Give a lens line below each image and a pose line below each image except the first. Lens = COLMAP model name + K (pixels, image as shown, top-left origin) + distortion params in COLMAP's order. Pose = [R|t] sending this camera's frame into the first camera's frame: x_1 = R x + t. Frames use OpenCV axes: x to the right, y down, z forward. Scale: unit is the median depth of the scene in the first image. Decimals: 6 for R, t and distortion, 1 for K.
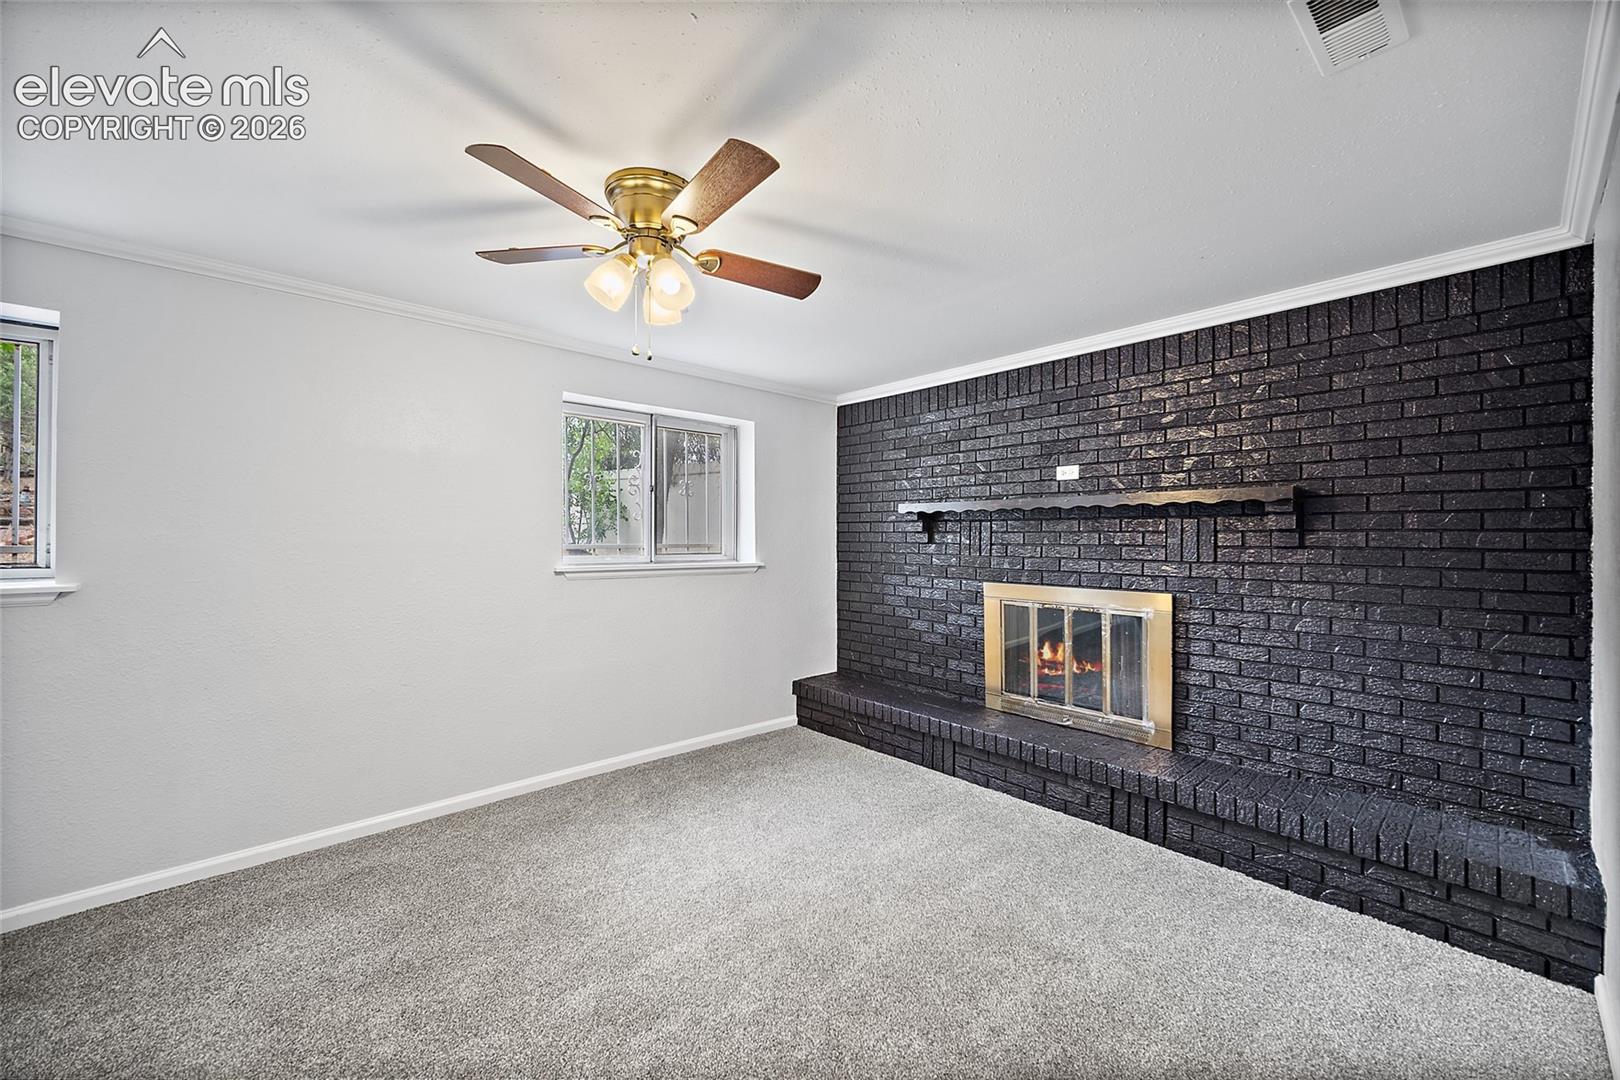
lens RADIAL K [[644.0, 0, 813.8], [0, 644.0, 546.9], [0, 0, 1]] dist [0.002633, -0.000747]
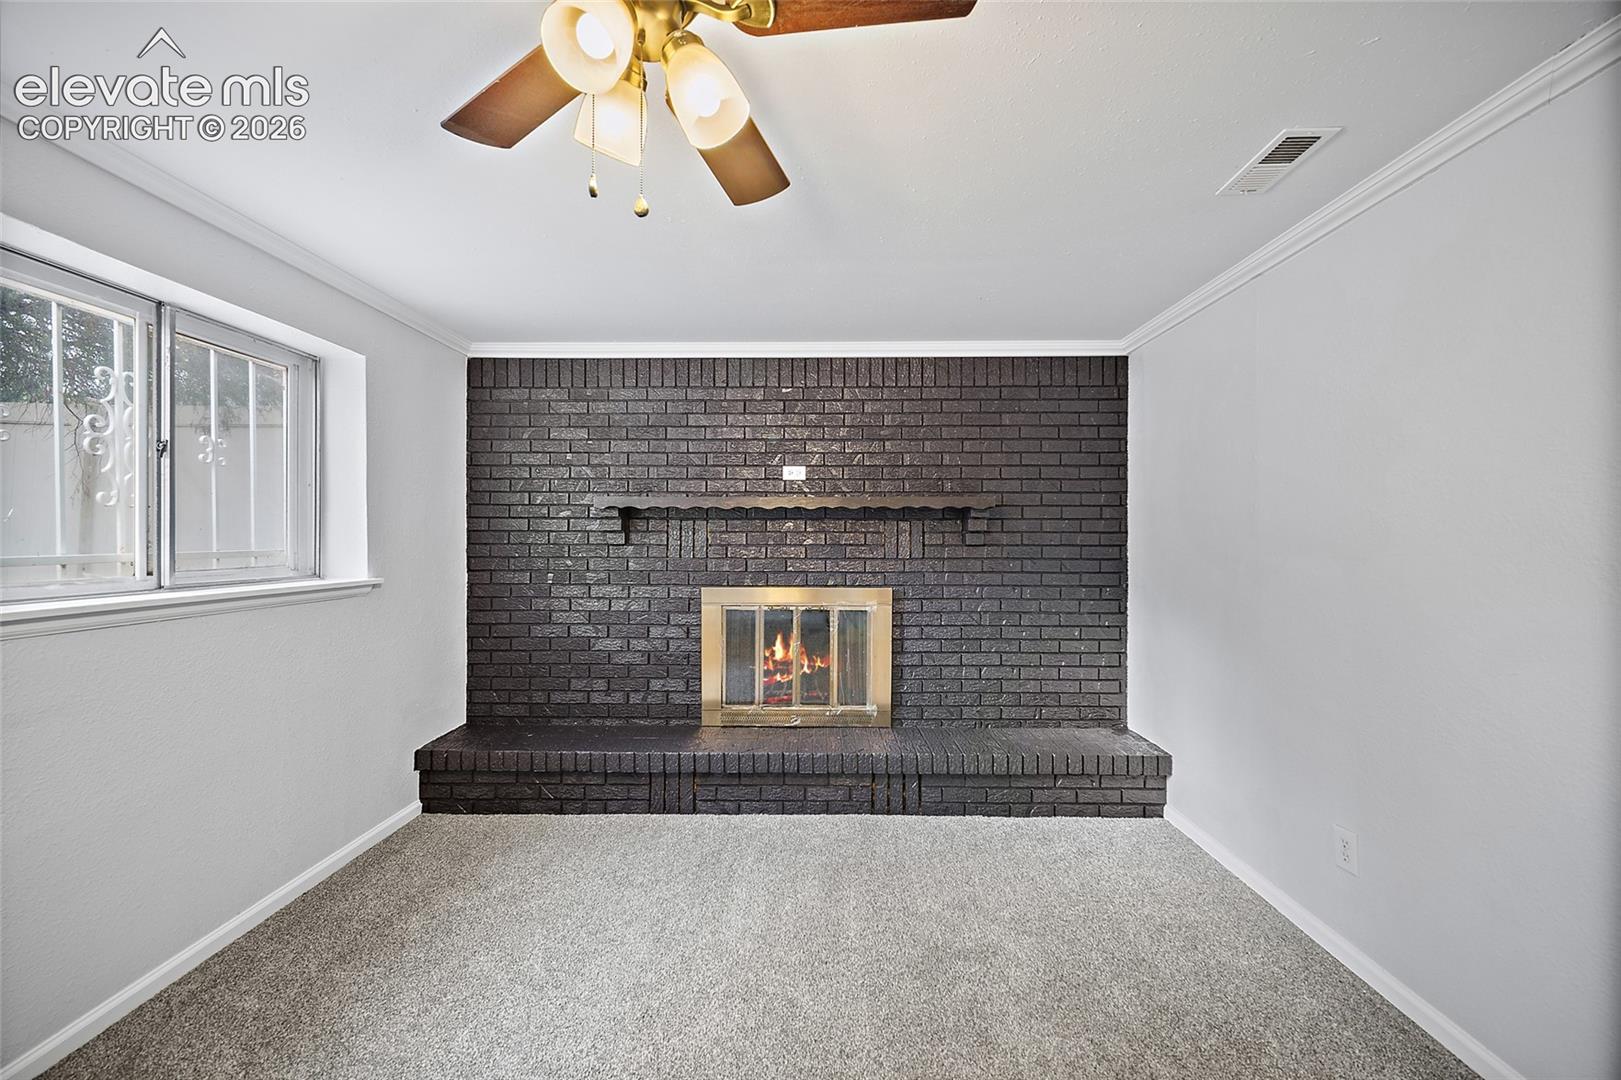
lens RADIAL K [[644.4, 0, 811.2], [0, 644.4, 539.0], [0, 0, 1]] dist [0.002633, -0.000747]
pose [[0.675909, -0.008353, 0.736938, -0.330996], [0.012069, 0.999927, 0.000265, -0.012624], [-0.736886, 0.008715, 0.675961, 0.310625]]
